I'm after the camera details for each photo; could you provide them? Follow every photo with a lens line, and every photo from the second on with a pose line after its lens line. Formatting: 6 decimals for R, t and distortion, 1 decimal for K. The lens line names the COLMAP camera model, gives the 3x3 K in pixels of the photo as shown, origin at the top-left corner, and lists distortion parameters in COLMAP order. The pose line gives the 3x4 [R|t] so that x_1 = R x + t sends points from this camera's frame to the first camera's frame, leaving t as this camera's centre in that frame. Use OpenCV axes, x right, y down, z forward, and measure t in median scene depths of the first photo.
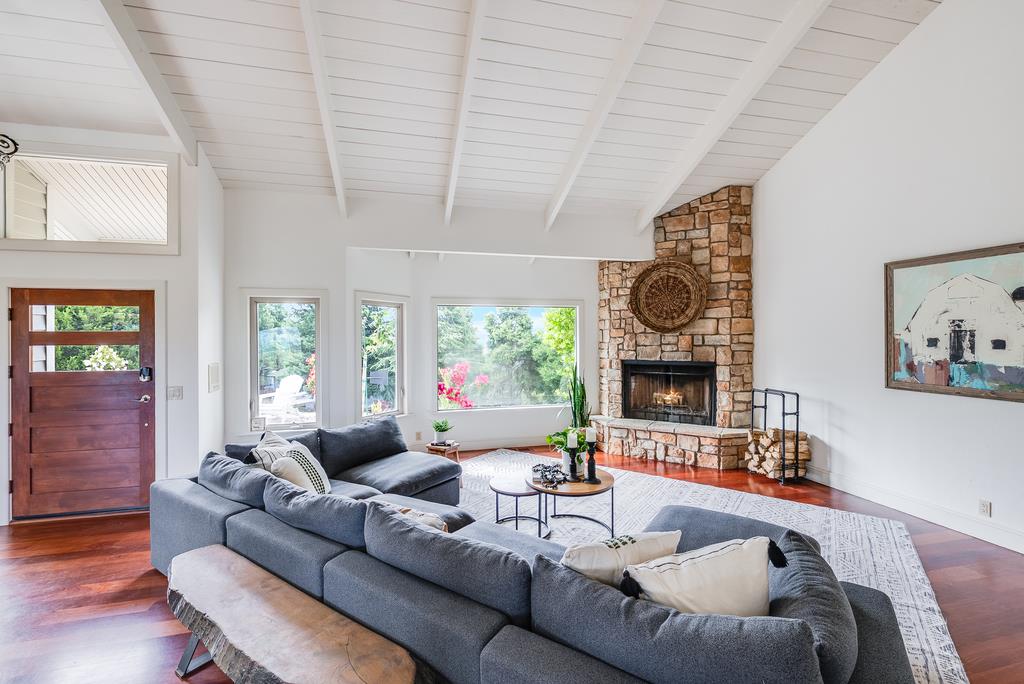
lens RADIAL K [[464.3, 0, 515.0], [0, 464.3, 337.0], [0, 0, 1]] dist [-0.000029, -0.000097]
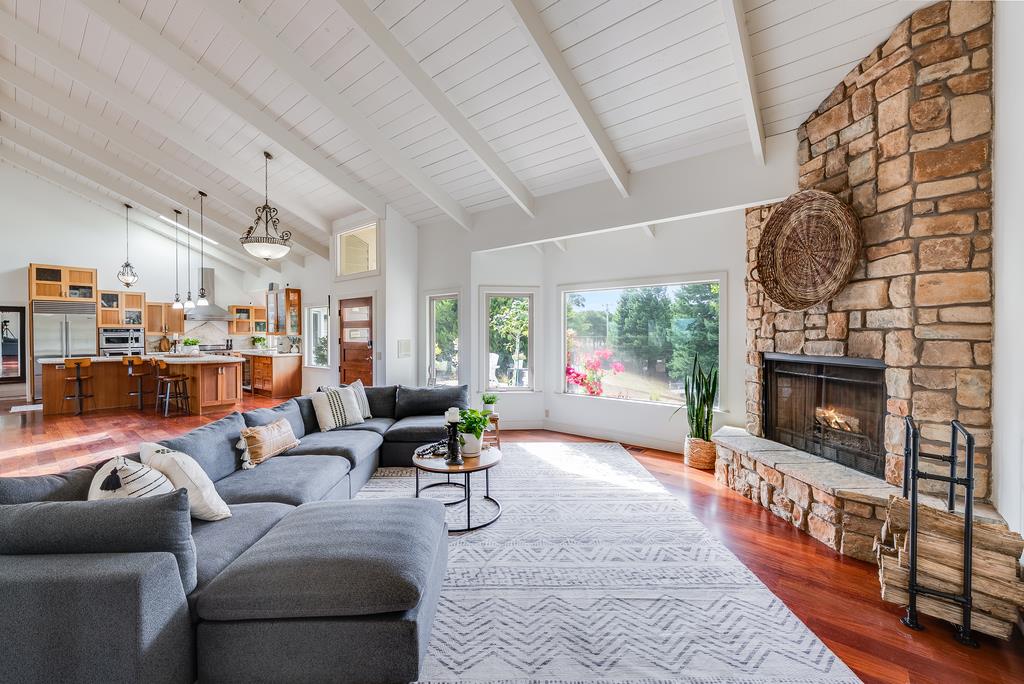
lens RADIAL K [[454.4, 0, 536.1], [0, 454.4, 338.5], [0, 0, 1]] dist [0.001230, 0.000405]
pose [[0.546203, 0.009935, -0.837594, 0.650894], [-0.002603, 0.999945, 0.010164, 0.024732], [0.837649, -0.003371, 0.546199, 0.379824]]
